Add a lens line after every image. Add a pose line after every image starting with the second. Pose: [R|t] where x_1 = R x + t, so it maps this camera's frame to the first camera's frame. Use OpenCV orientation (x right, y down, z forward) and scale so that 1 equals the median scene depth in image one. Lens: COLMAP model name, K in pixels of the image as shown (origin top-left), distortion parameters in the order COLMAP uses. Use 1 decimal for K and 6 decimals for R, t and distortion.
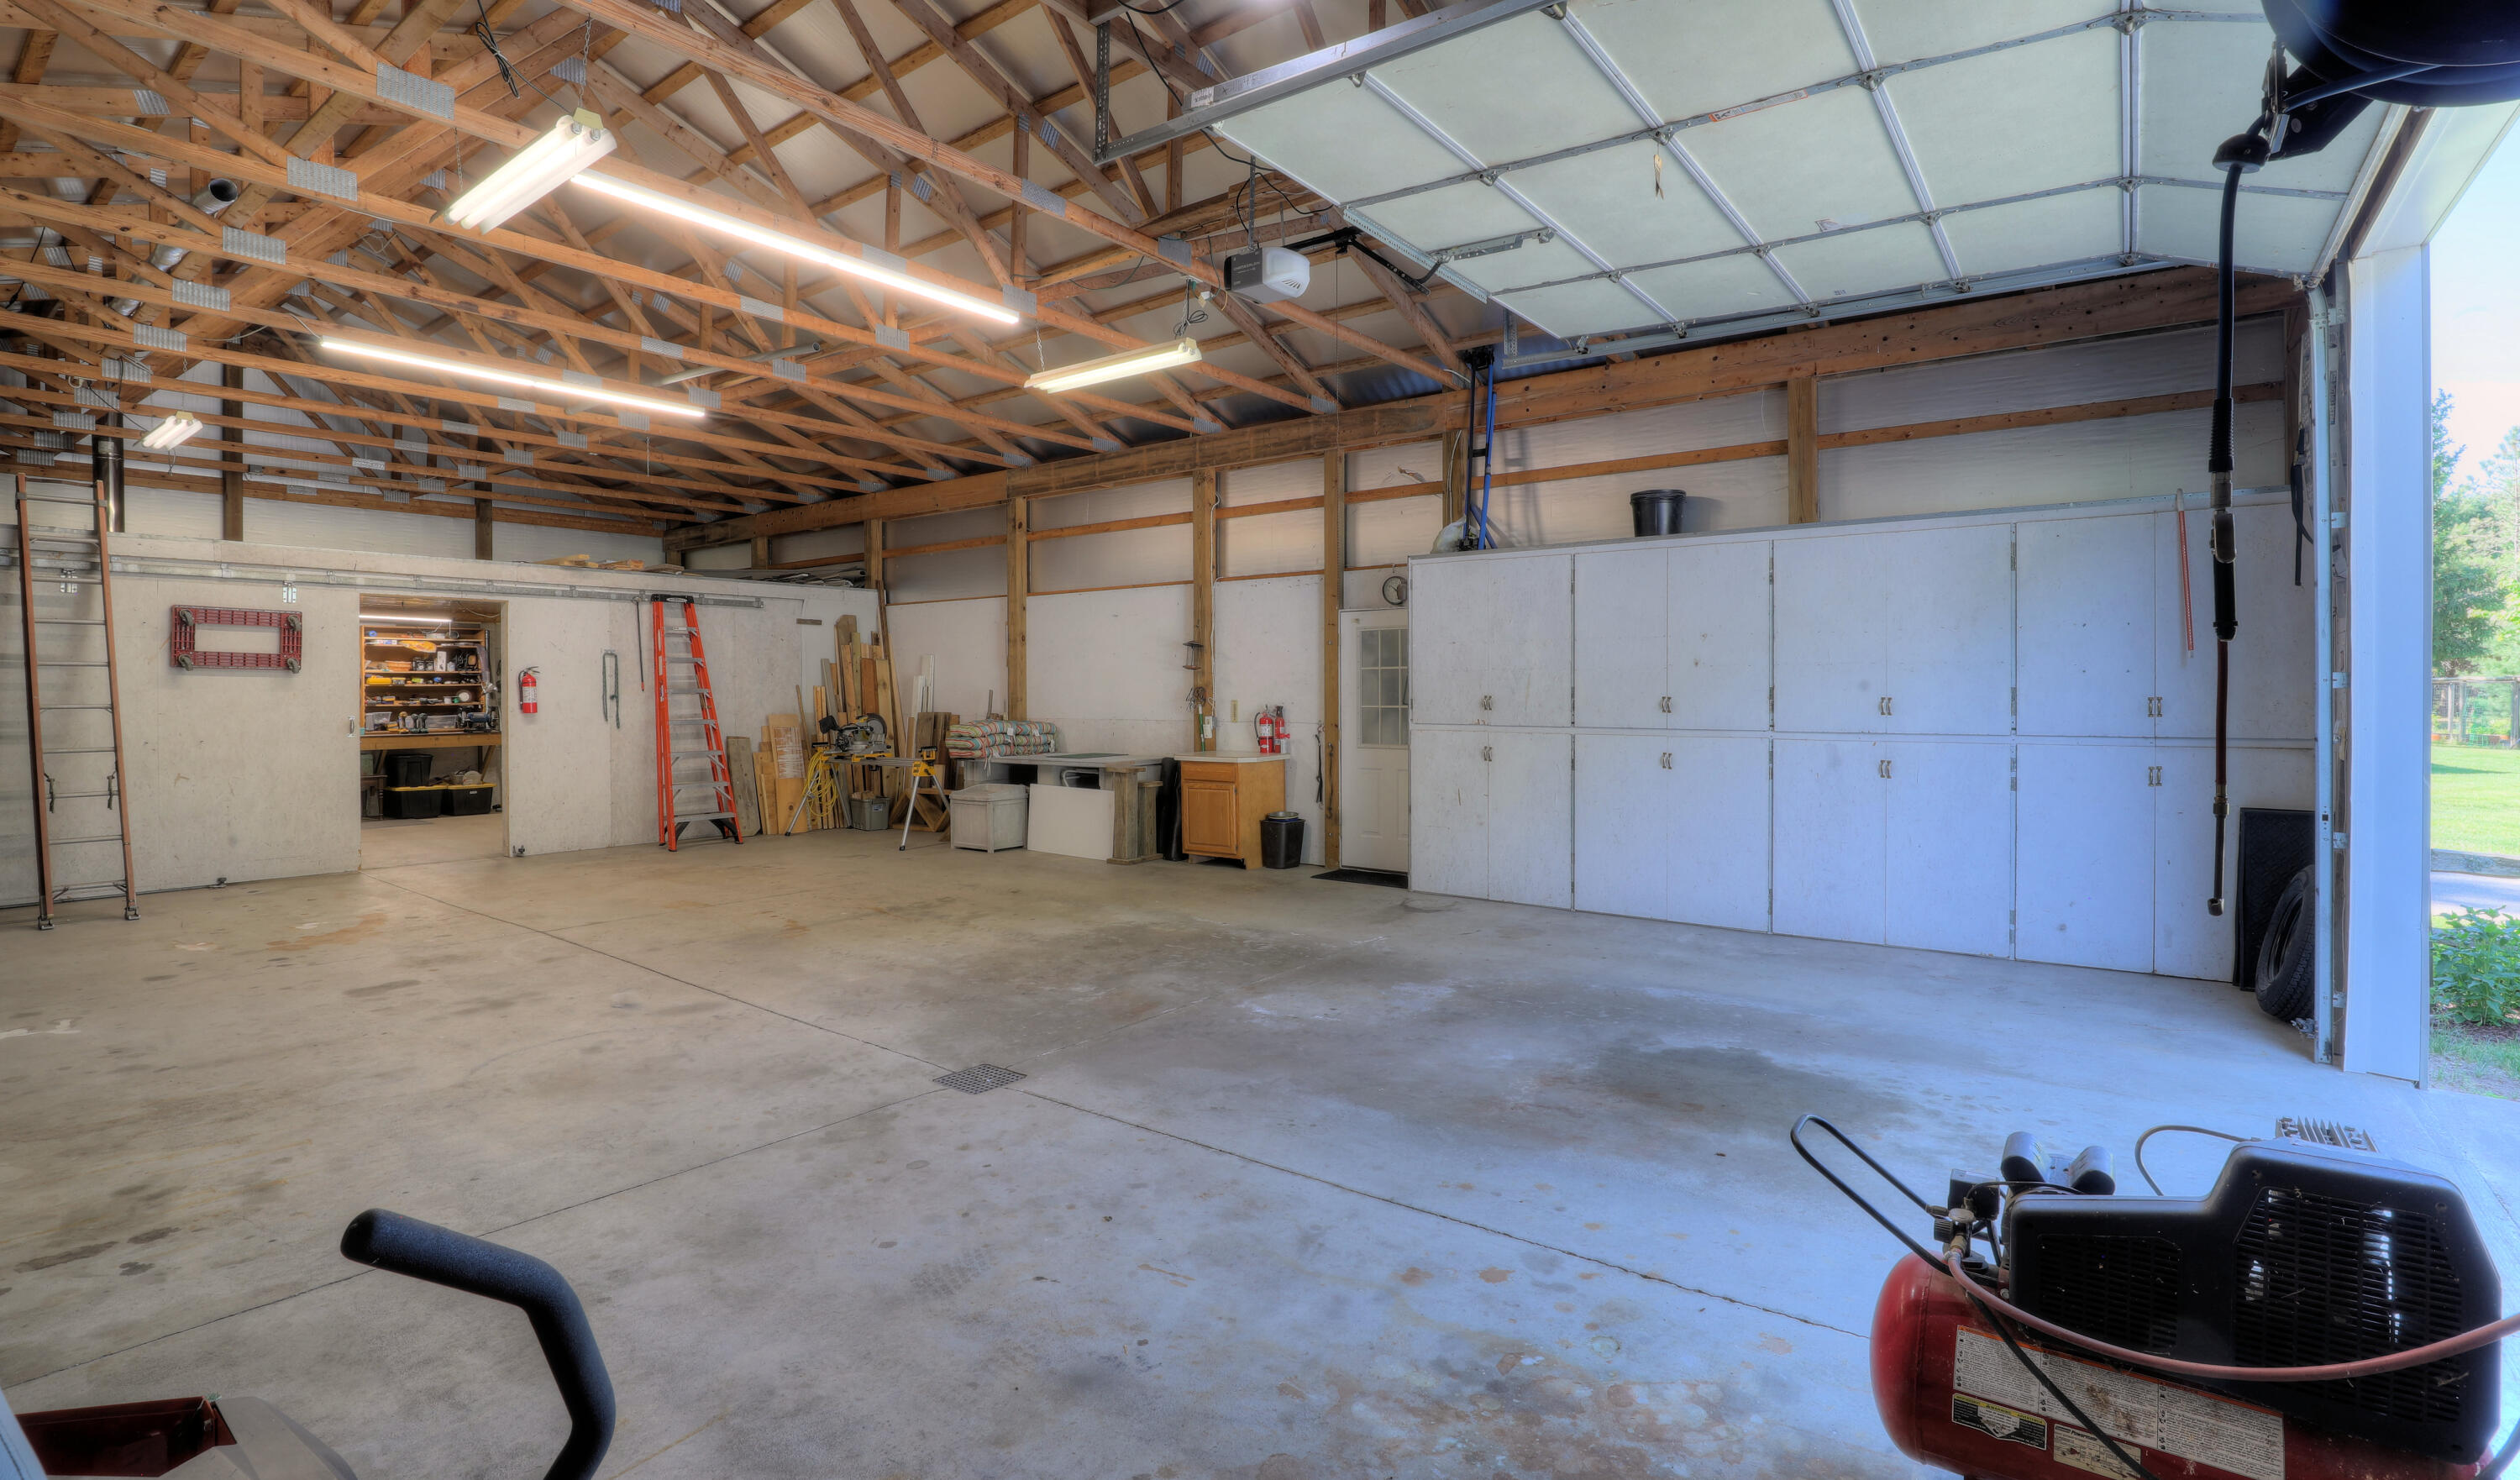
lens RADIAL K [[1157.1, 0, 1260.3], [0, 1157.1, 711.3], [0, 0, 1]] dist [-0.031536, 0.001047]
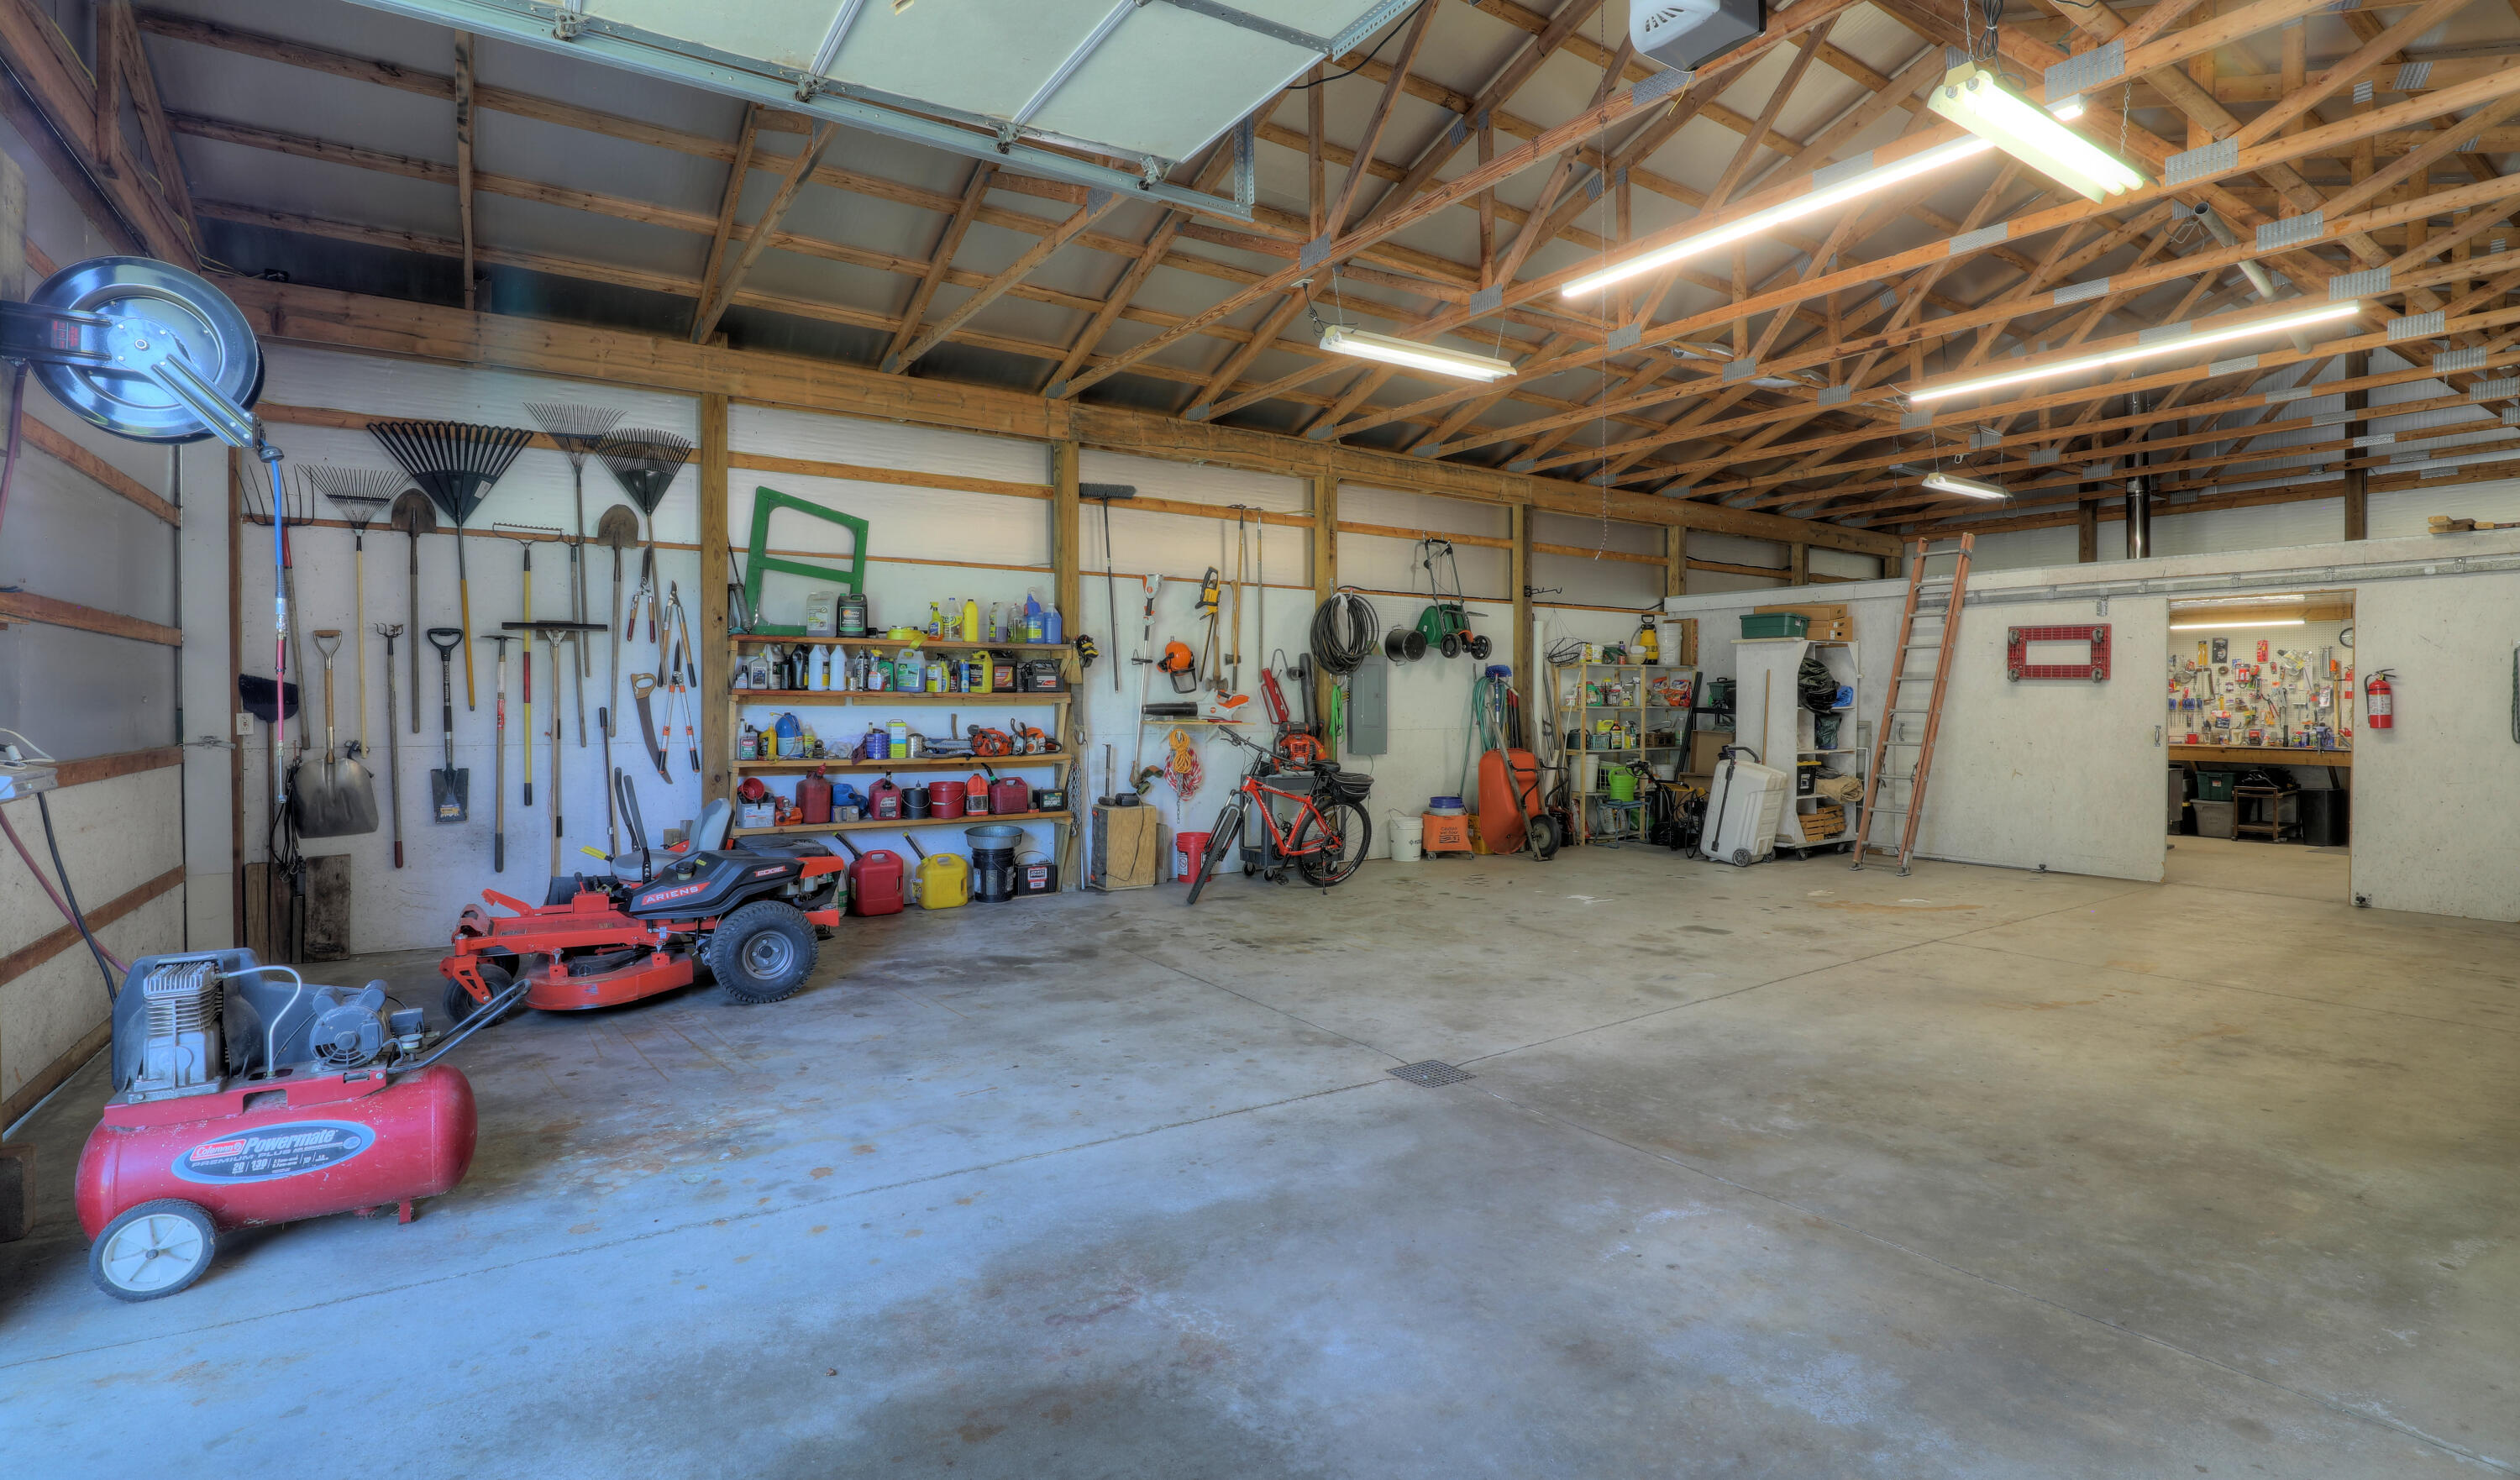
lens RADIAL K [[1157.1, 0, 1260.3], [0, 1157.1, 711.3], [0, 0, 1]] dist [-0.031536, 0.001047]
pose [[-0.324065, 0.009944, -0.945983, 0.685910], [-0.018022, 0.999698, 0.016682, -0.018261], [0.945863, 0.022455, -0.323788, 1.038307]]
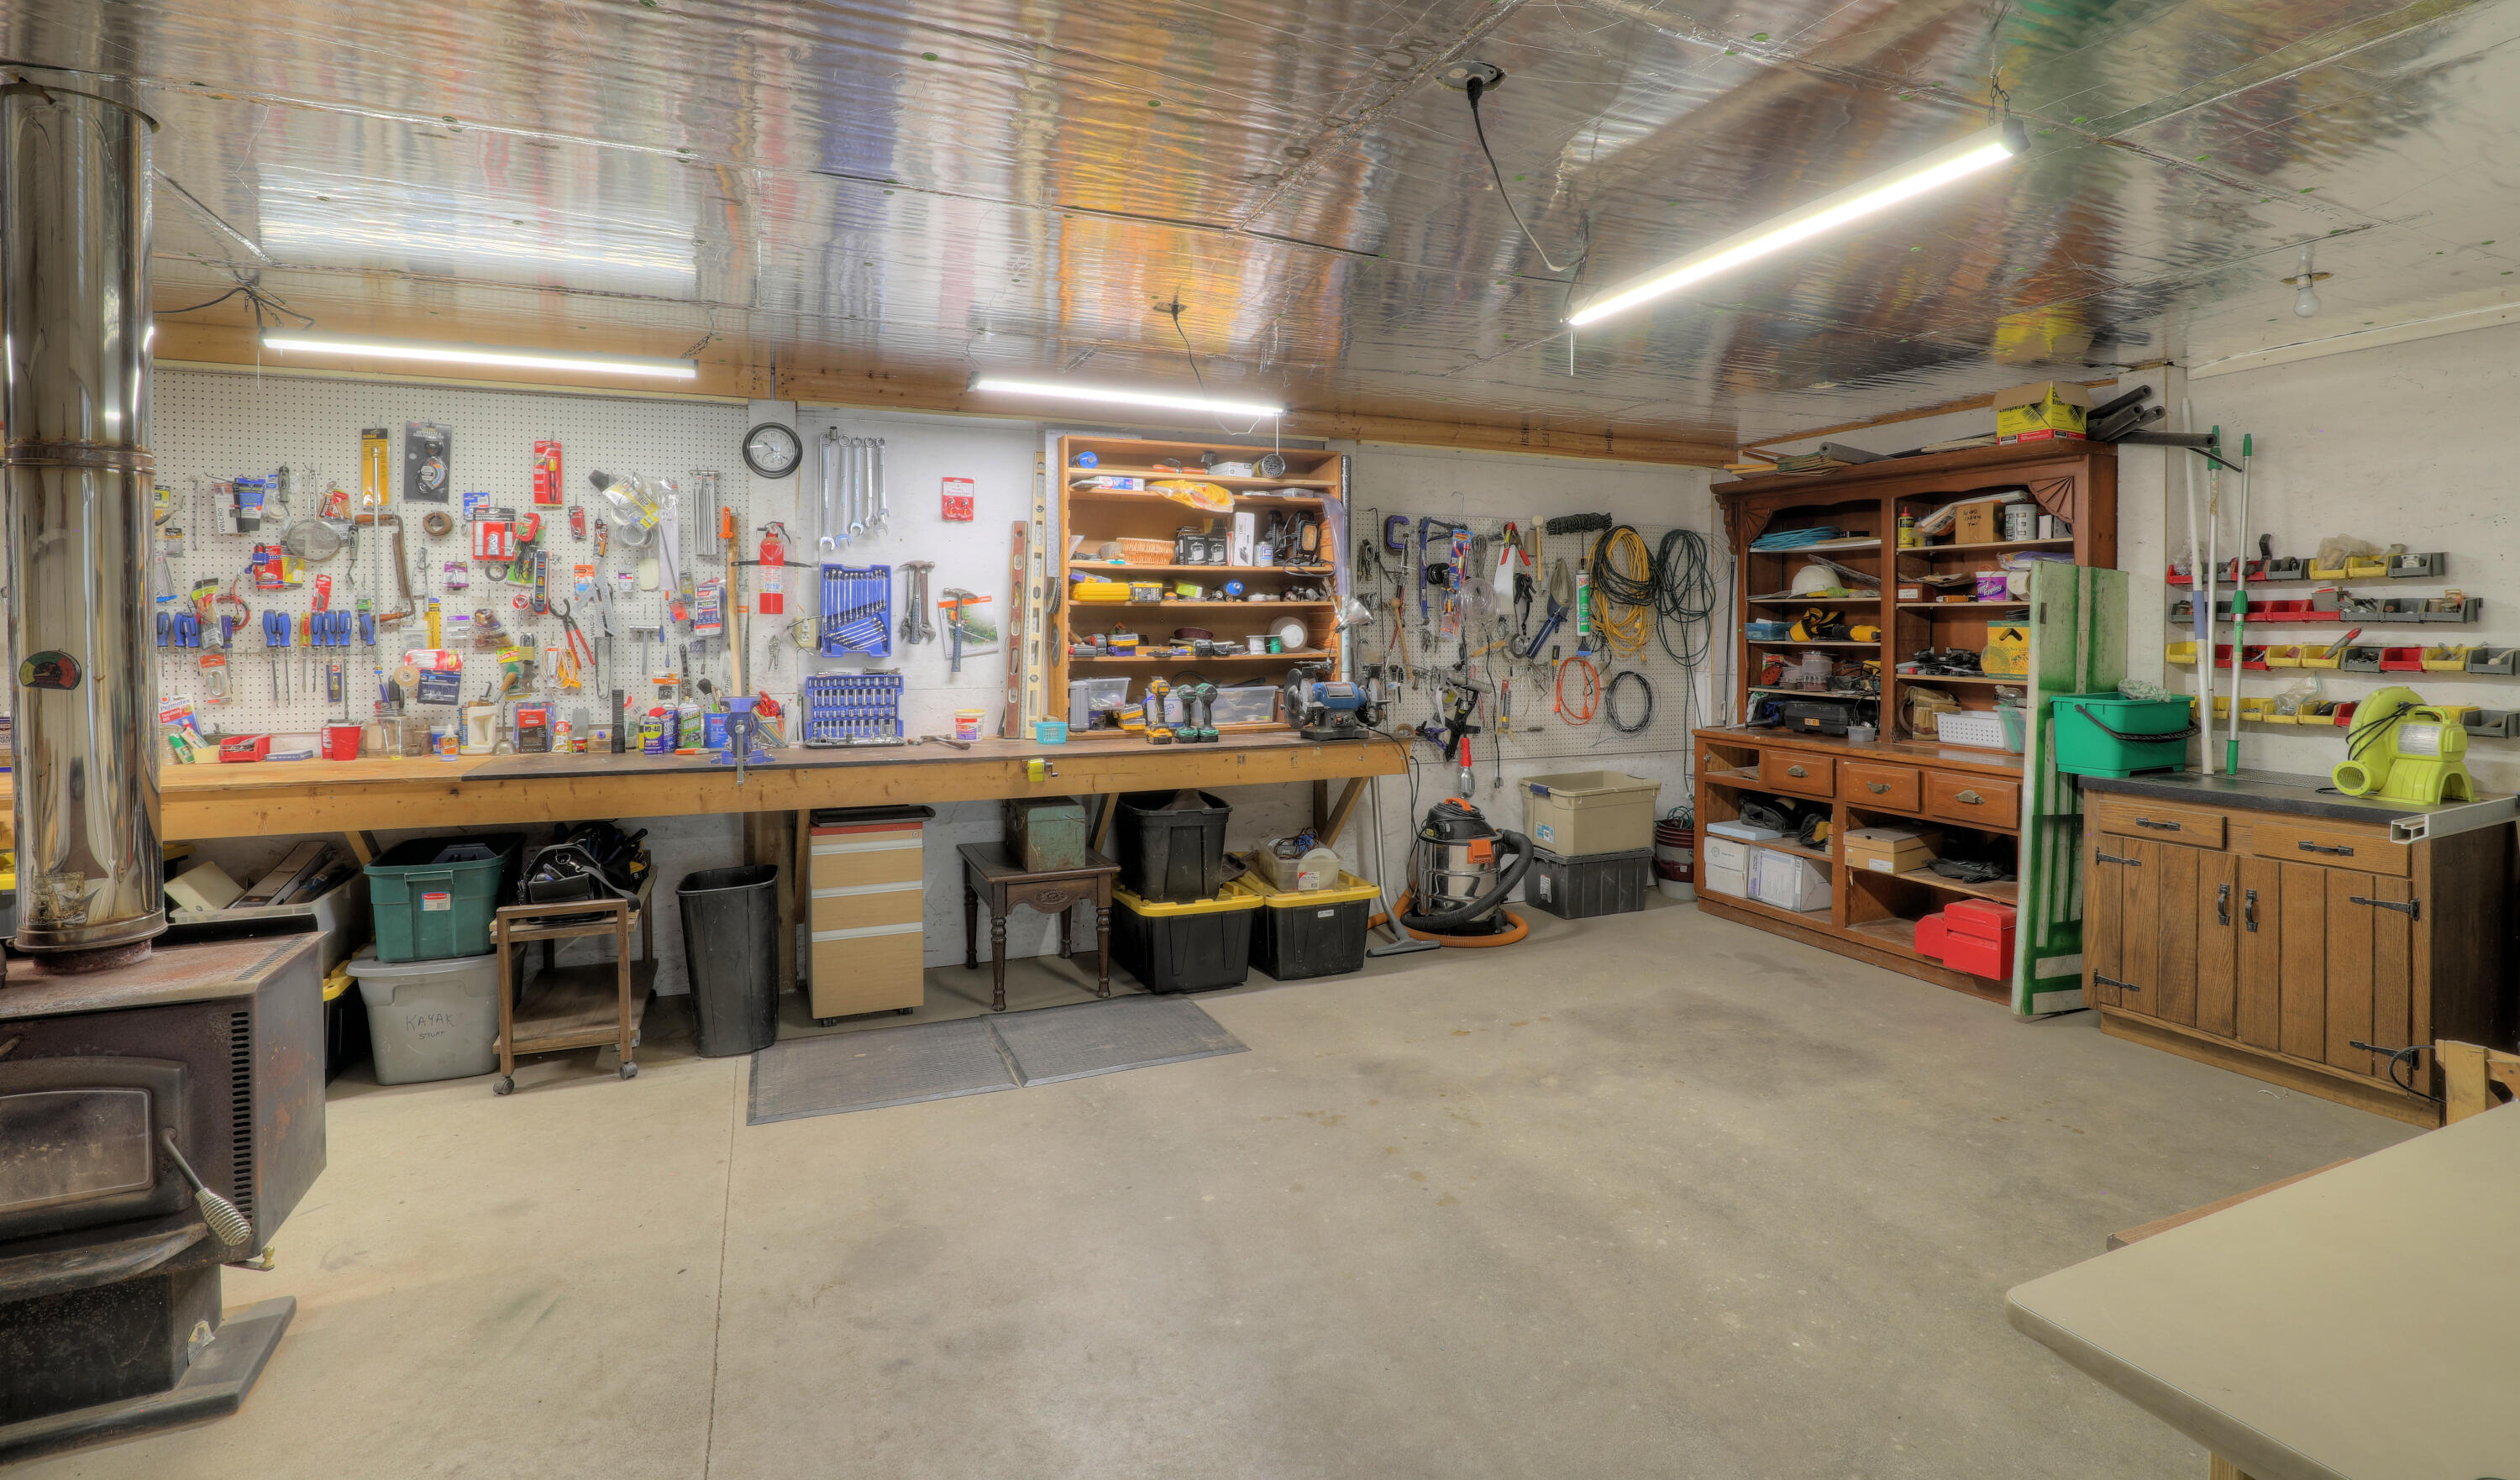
lens RADIAL K [[1159.4, 0, 1260.6], [0, 1159.4, 635.1], [0, 0, 1]] dist [-0.038581, 0.007480]
pose [[0.866774, 0.007906, -0.498639, -1.407970], [-0.012822, 0.999897, -0.006435, -0.028207], [0.498537, 0.011971, 0.866786, 1.811517]]
